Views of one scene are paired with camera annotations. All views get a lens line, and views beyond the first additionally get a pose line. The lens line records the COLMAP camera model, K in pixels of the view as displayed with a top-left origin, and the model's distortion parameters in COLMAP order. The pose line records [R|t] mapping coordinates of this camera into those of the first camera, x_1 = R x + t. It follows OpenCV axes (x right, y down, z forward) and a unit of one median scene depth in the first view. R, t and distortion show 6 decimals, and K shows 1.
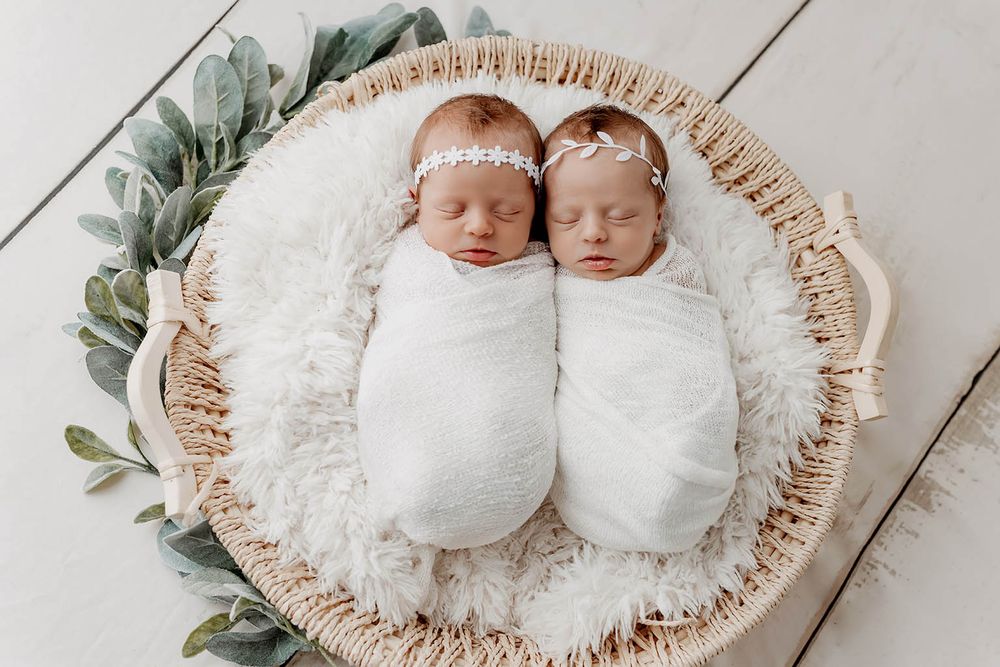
lens RADIAL K [[1295.4, 0, 477.7], [0, 1295.4, 332.2], [0, 0, 1]] dist [0.004789, 0.003911]
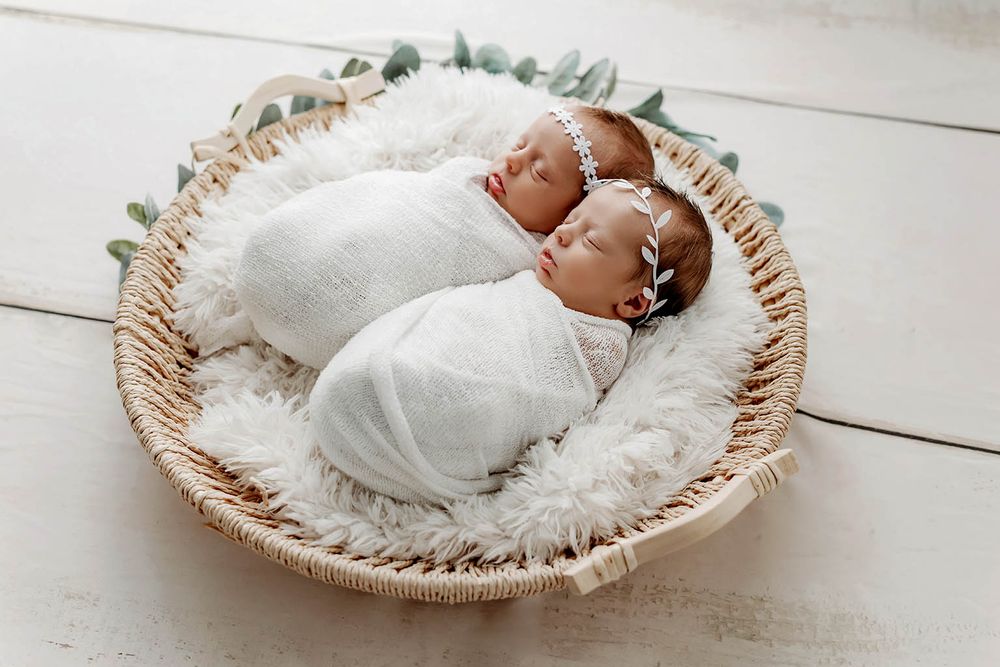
lens RADIAL K [[1295.4, 0, 477.7], [0, 1295.4, 332.2], [0, 0, 1]] dist [0.004789, 0.003911]
pose [[0.440347, 0.598800, -0.668979, 0.694269], [-0.841329, 0.535350, -0.074604, 0.086668], [0.313465, 0.595683, 0.739528, 0.247657]]
